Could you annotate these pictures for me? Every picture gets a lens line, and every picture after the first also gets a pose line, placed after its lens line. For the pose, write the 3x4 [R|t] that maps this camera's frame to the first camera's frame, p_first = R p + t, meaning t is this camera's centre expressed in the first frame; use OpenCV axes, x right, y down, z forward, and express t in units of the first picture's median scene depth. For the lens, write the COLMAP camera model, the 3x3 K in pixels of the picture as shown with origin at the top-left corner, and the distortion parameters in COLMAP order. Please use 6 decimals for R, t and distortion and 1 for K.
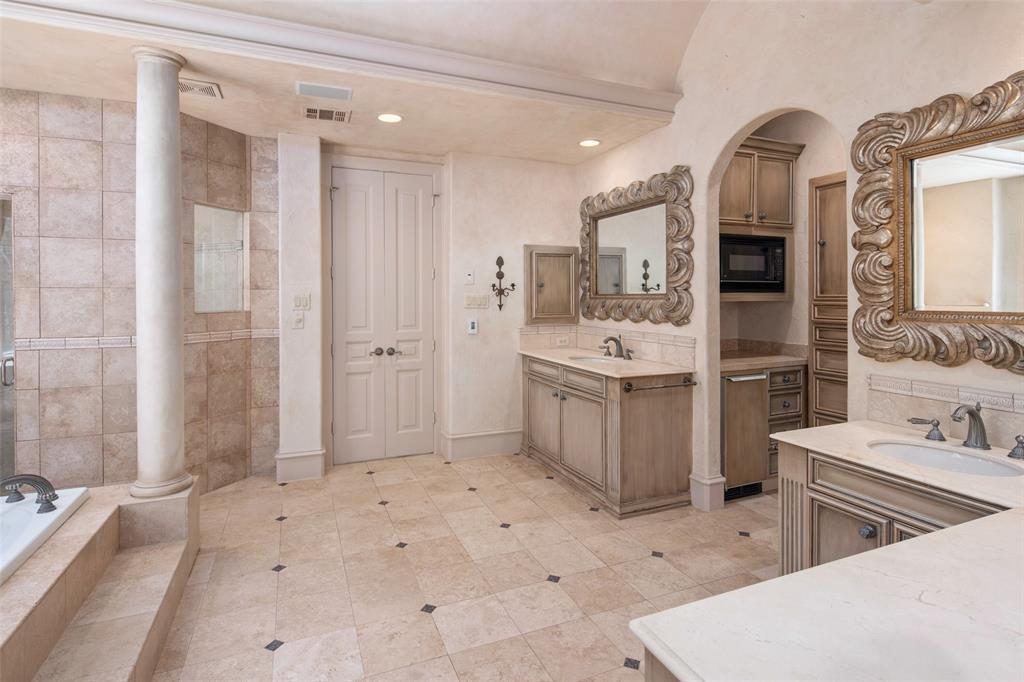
lens RADIAL K [[503.4, 0, 493.8], [0, 503.4, 299.0], [0, 0, 1]] dist [0.000009, -0.000163]
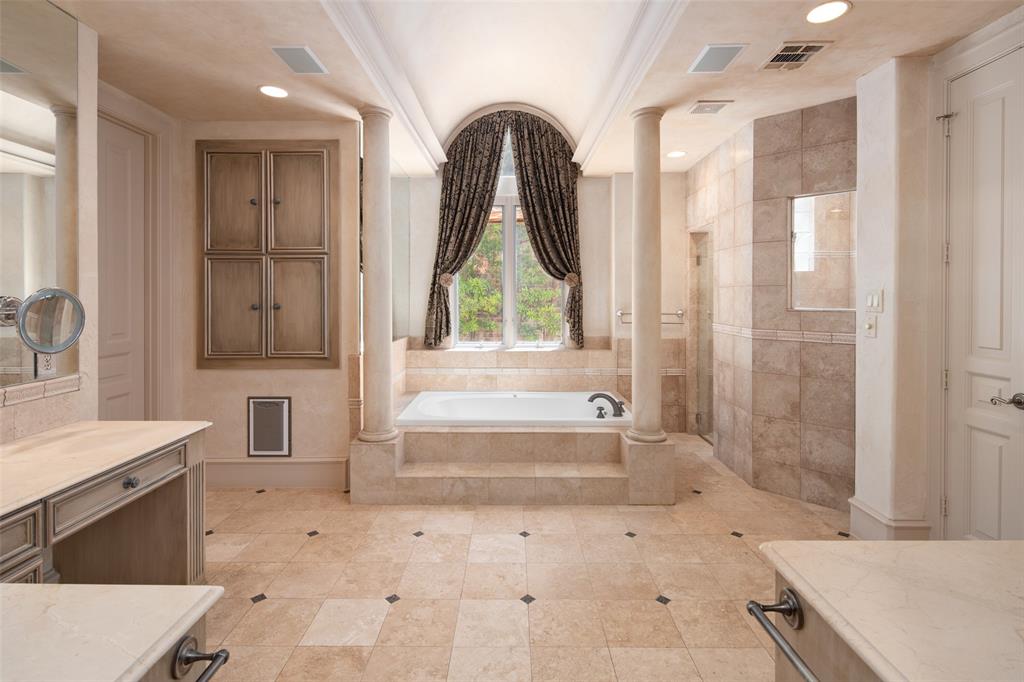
lens RADIAL K [[503.4, 0, 501.3], [0, 503.4, 296.3], [0, 0, 1]] dist [0.000009, -0.000163]
pose [[-0.380310, 0.003428, -0.924853, 0.531719], [-0.005719, 0.999965, 0.006058, -0.002072], [0.924841, 0.007593, -0.380277, 0.853500]]
